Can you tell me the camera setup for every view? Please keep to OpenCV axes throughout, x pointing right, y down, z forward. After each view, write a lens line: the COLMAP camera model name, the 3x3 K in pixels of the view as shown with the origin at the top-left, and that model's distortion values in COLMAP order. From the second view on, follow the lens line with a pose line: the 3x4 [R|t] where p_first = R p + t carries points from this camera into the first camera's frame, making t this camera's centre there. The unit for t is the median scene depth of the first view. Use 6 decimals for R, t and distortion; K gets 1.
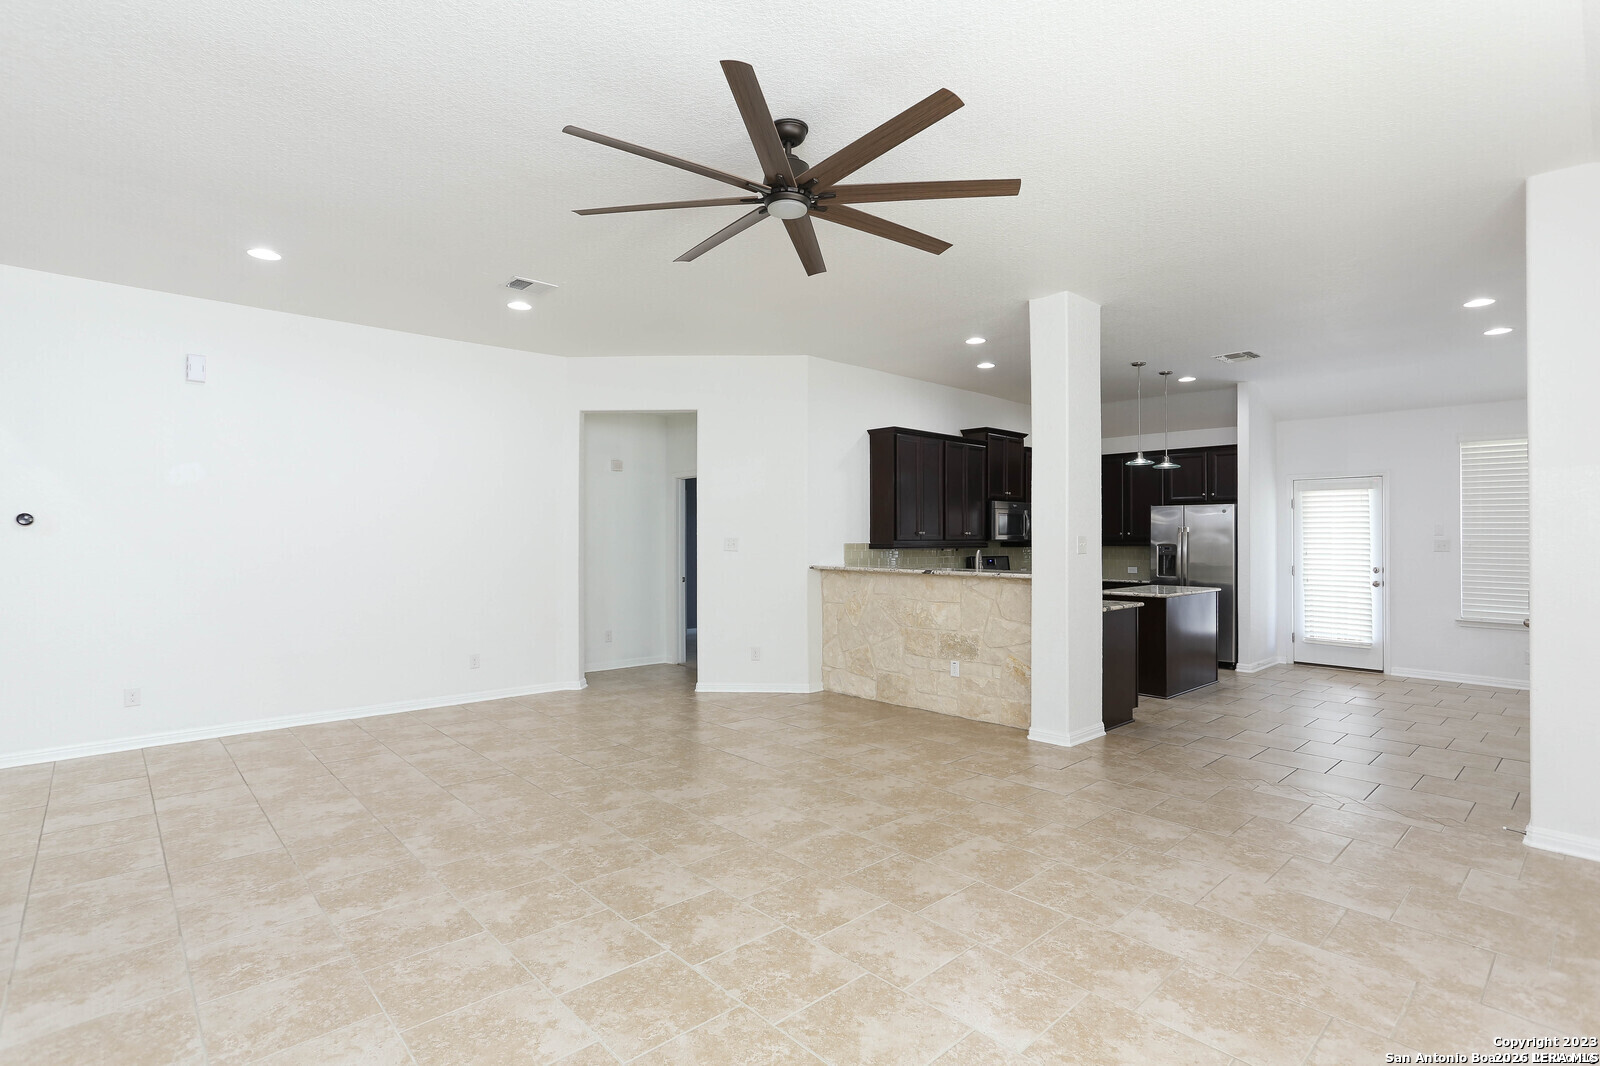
lens RADIAL K [[777.6, 0, 802.2], [0, 777.6, 541.6], [0, 0, 1]] dist [-0.037085, 0.017580]
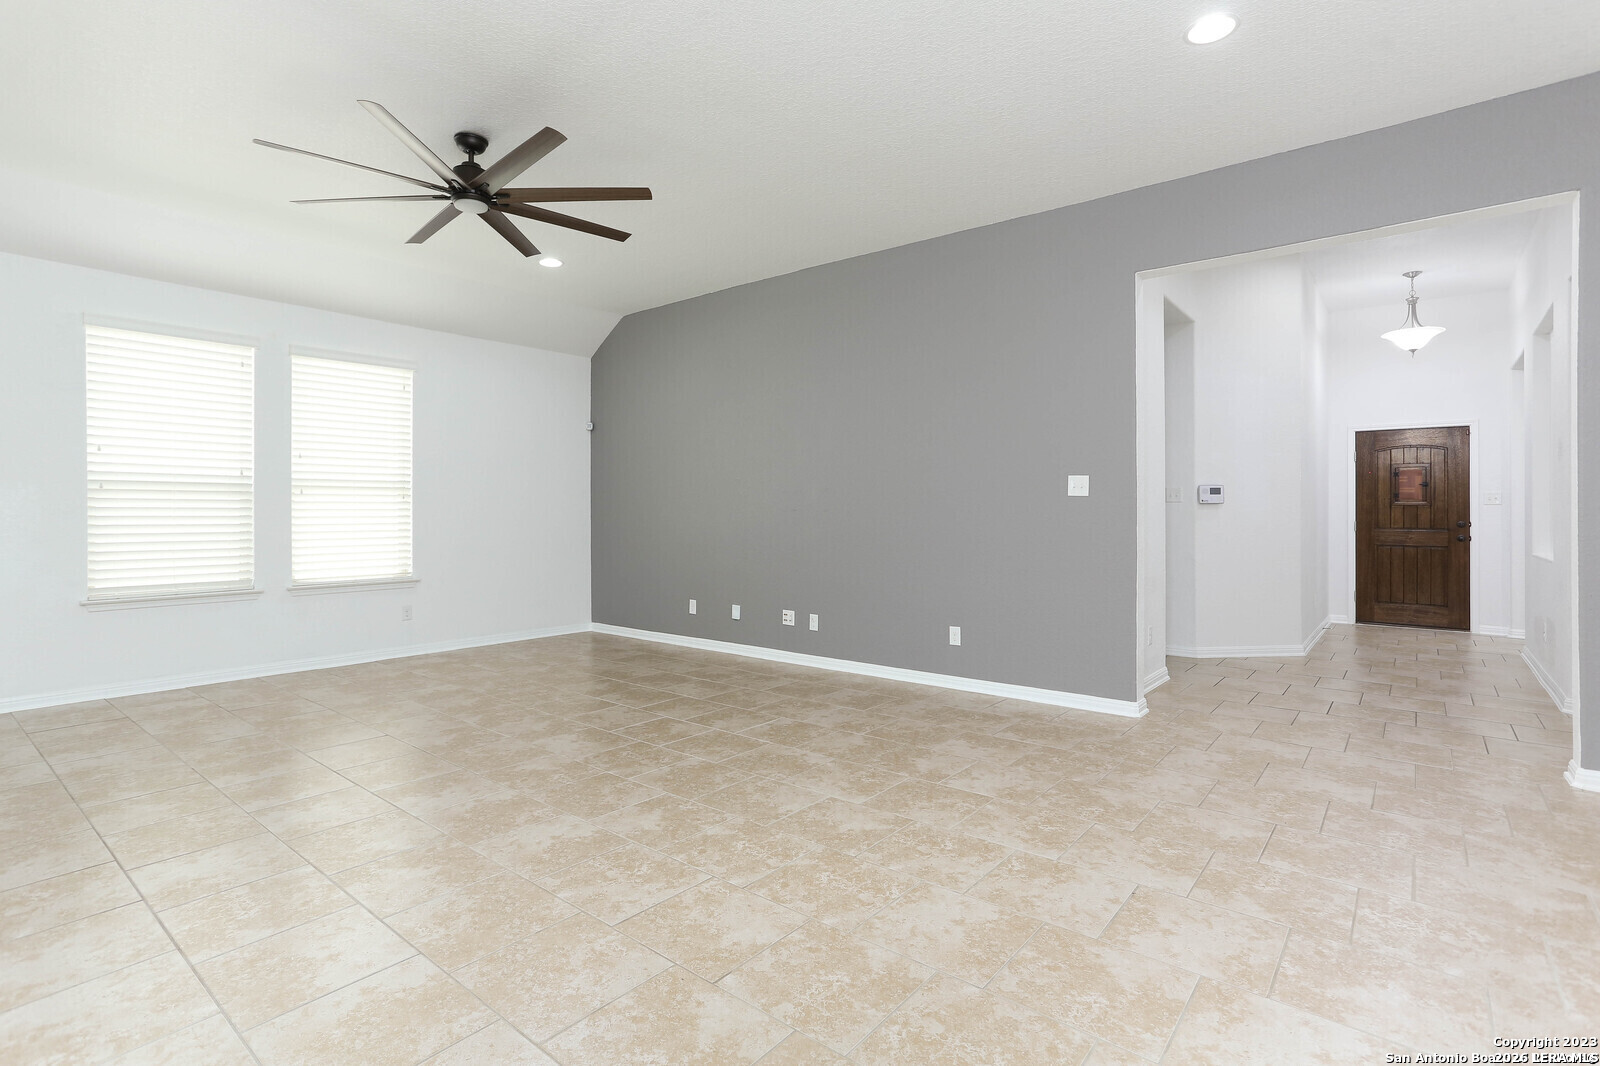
lens RADIAL K [[777.6, 0, 791.6], [0, 777.6, 504.9], [0, 0, 1]] dist [-0.037085, 0.017580]
pose [[-0.991908, -0.000940, -0.126958, -0.191608], [0.000255, 0.999956, -0.009394, 0.032913], [0.126961, -0.009351, -0.991864, 1.171219]]
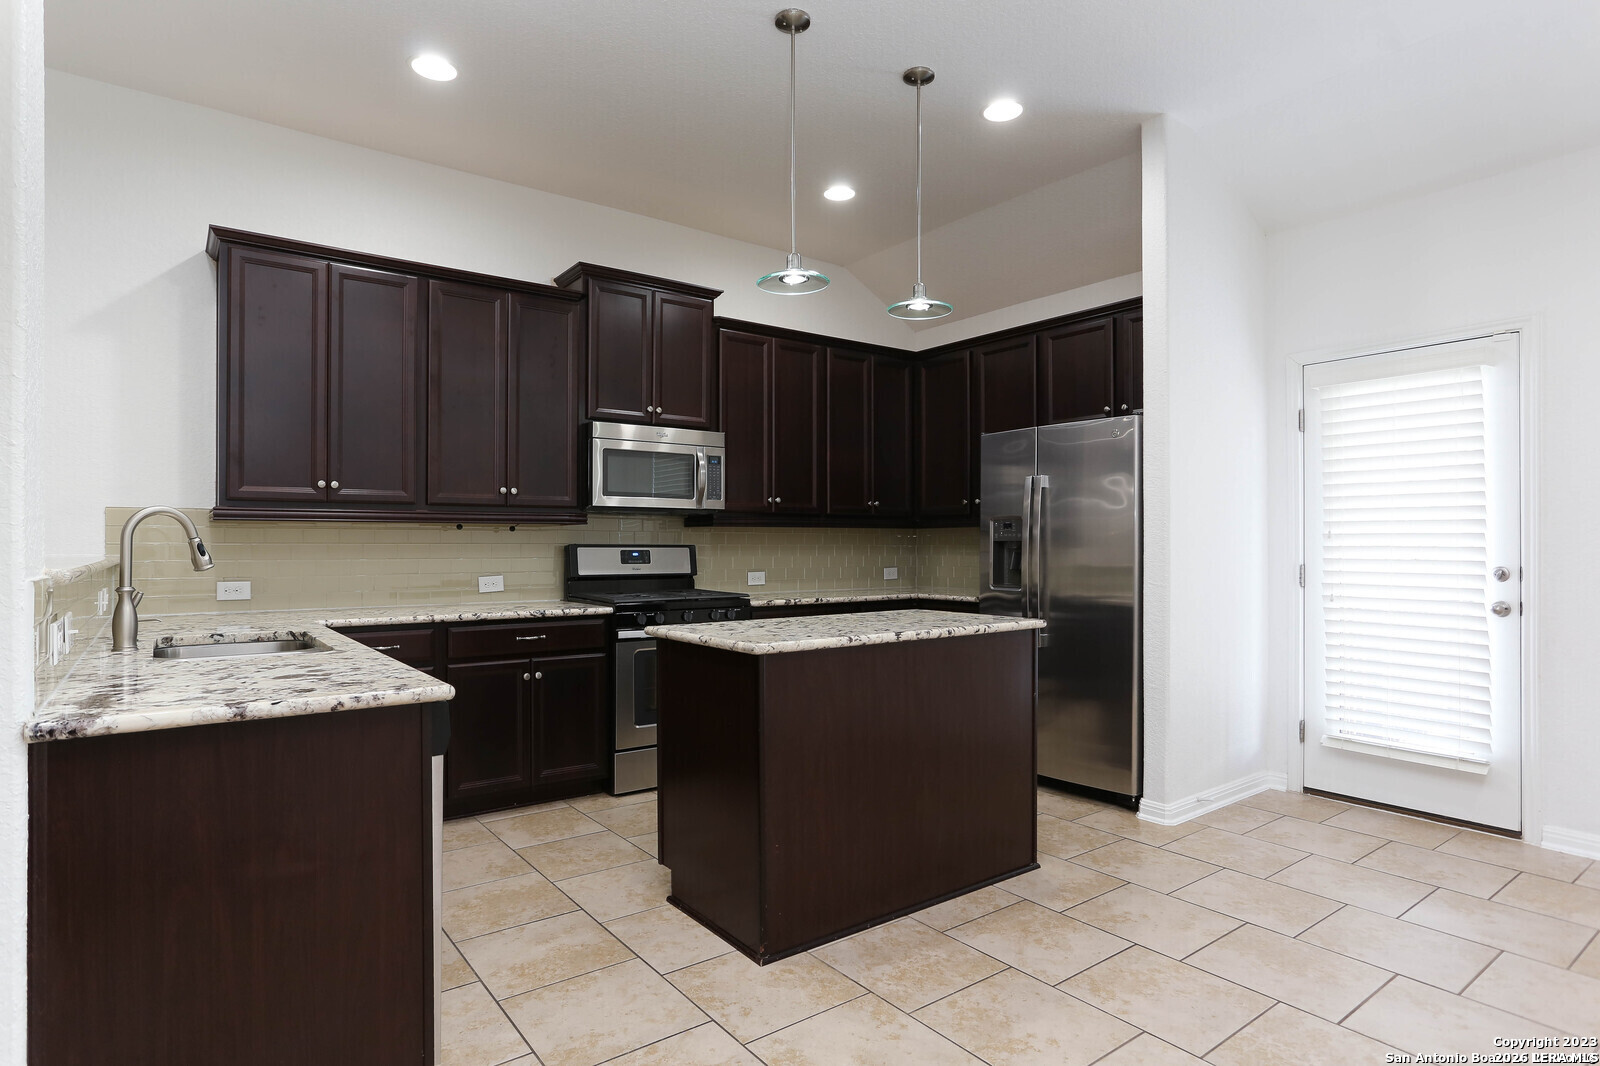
lens RADIAL K [[871.6, 0, 767.2], [0, 871.6, 551.5], [0, 0, 1]] dist [-0.028555, 0.005799]
pose [[0.994416, -0.001417, -0.105523, 0.566057], [0.001749, 0.999994, 0.003054, 0.032035], [0.105518, -0.003221, 0.994412, 0.704685]]
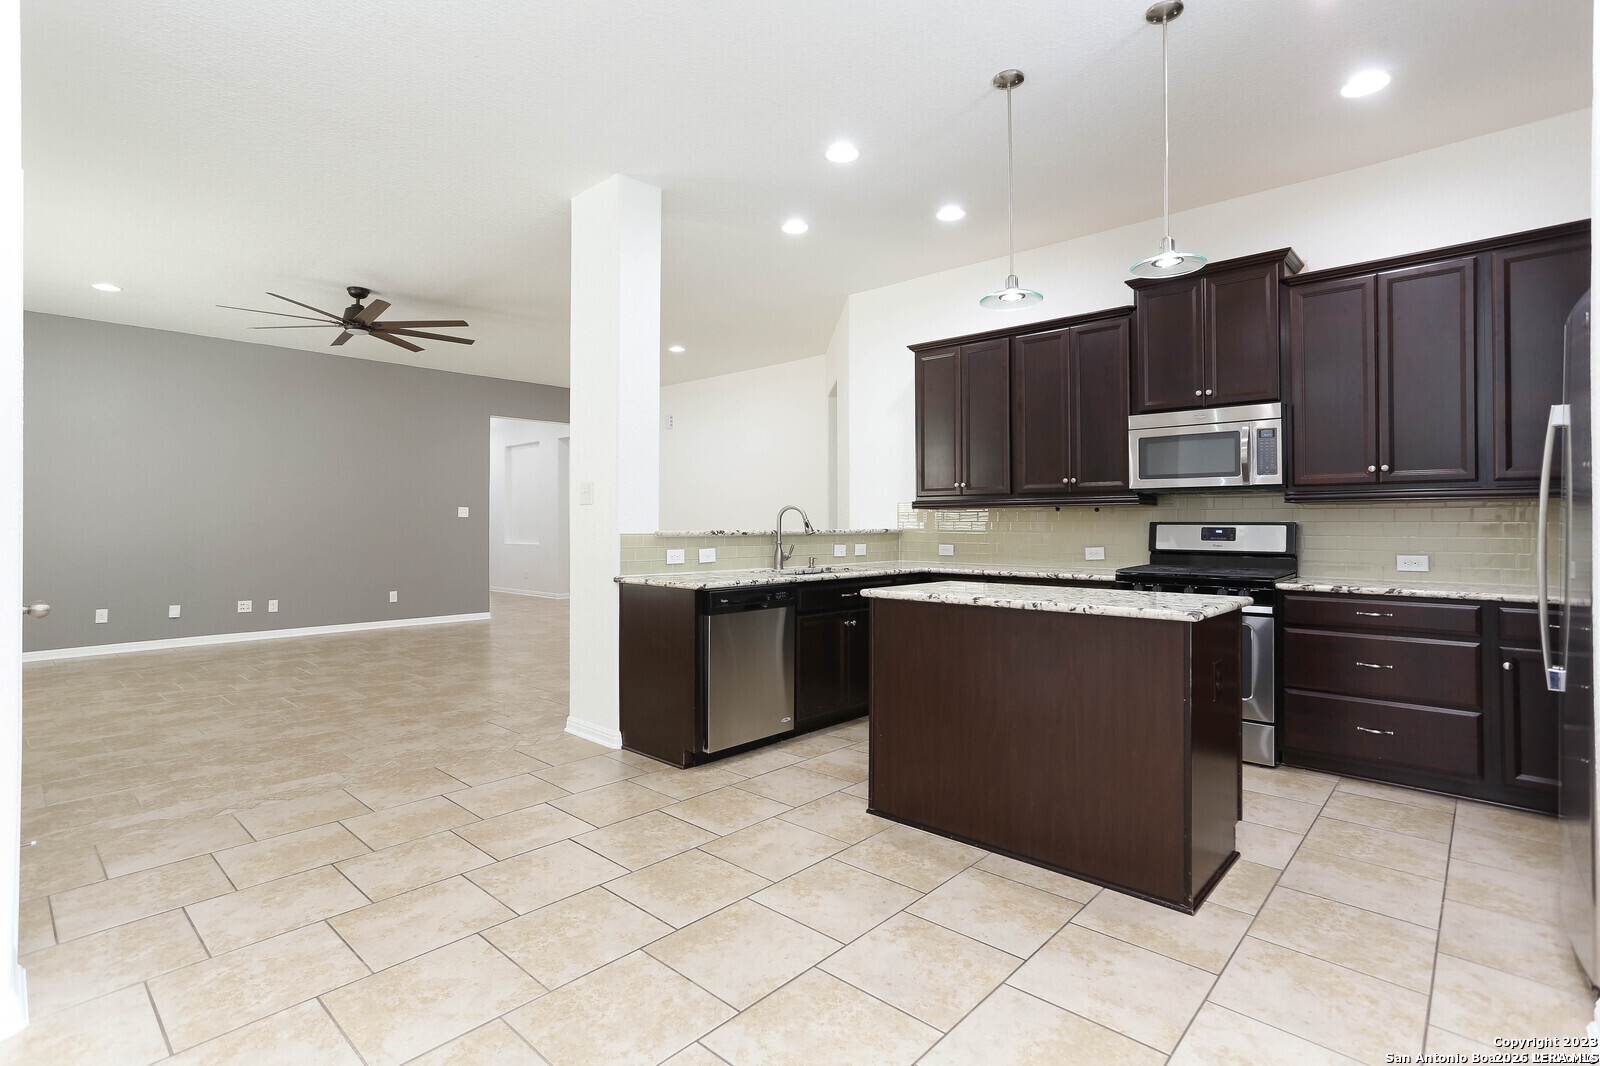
lens RADIAL K [[777.6, 0, 793.4], [0, 777.6, 509.7], [0, 0, 1]] dist [-0.037085, 0.017580]
pose [[0.071753, -0.020461, -0.997213, 1.028535], [-0.002923, 0.999781, -0.020724, 0.032609], [0.997418, 0.004402, 0.071677, 1.007743]]
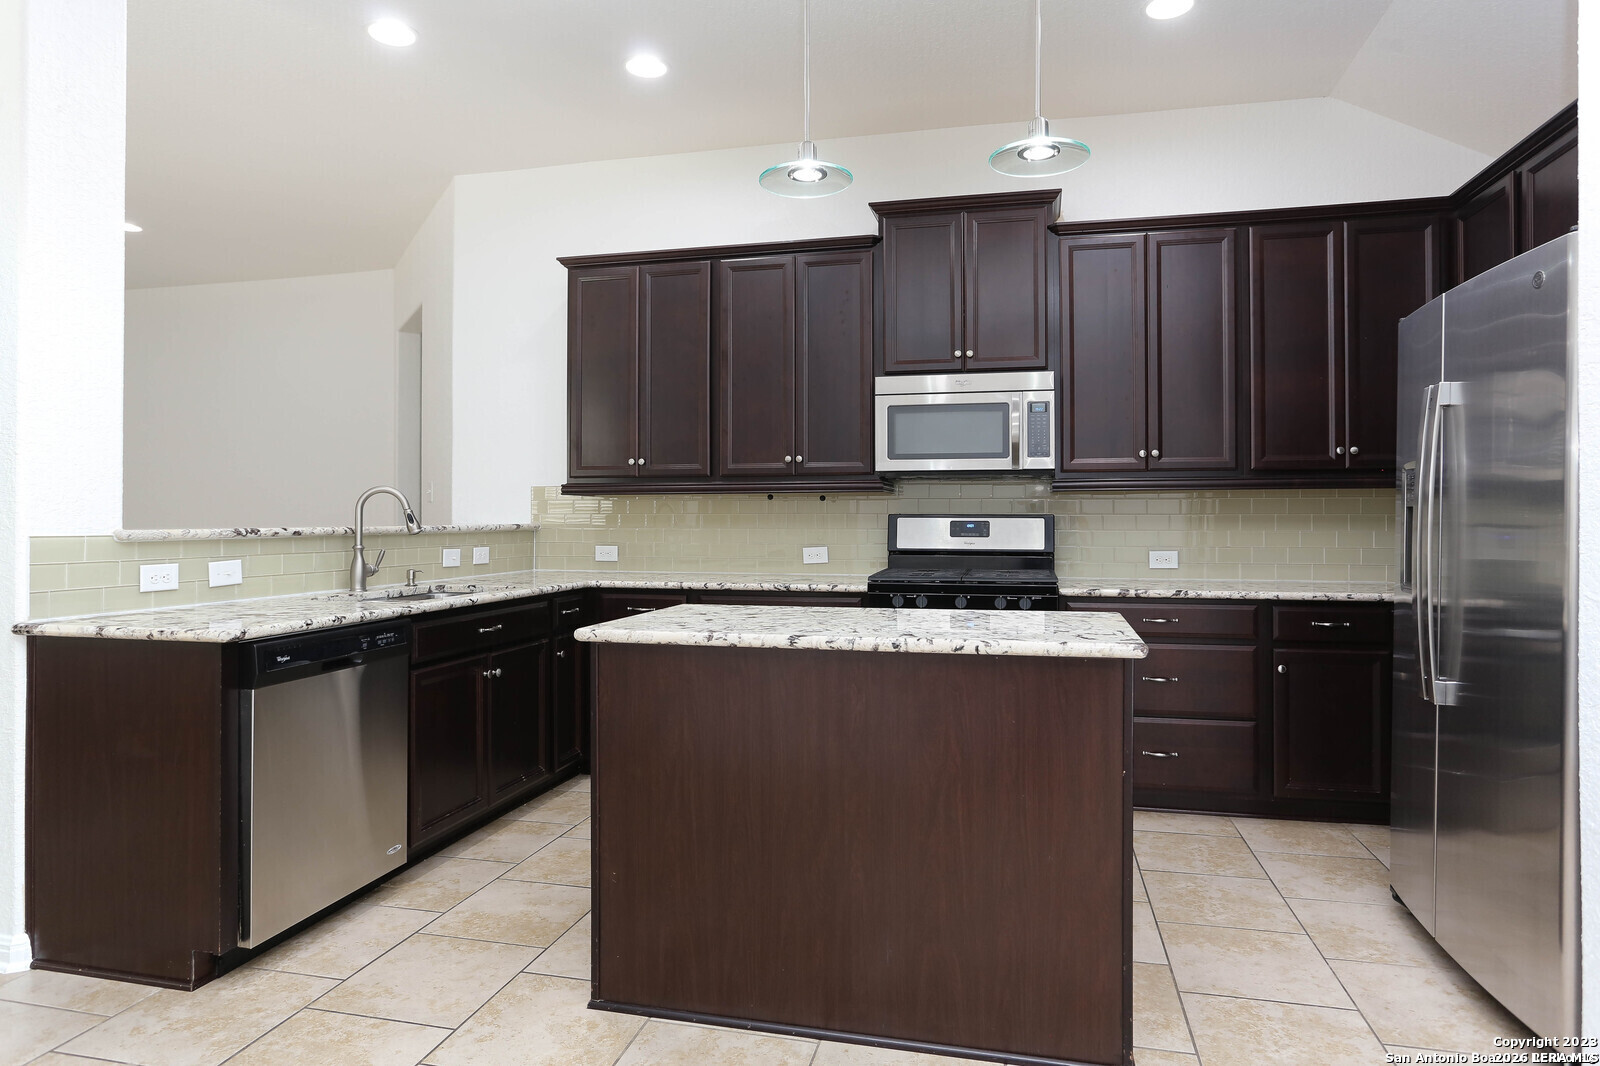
lens RADIAL K [[915.7, 0, 827.3], [0, 915.7, 509.4], [0, 0, 1]] dist [-0.040124, 0.021827]
pose [[0.569120, -0.009028, -0.822205, 0.862787], [-0.000438, 0.999936, -0.011282, 0.032322], [0.822254, 0.006781, 0.569080, 0.968941]]
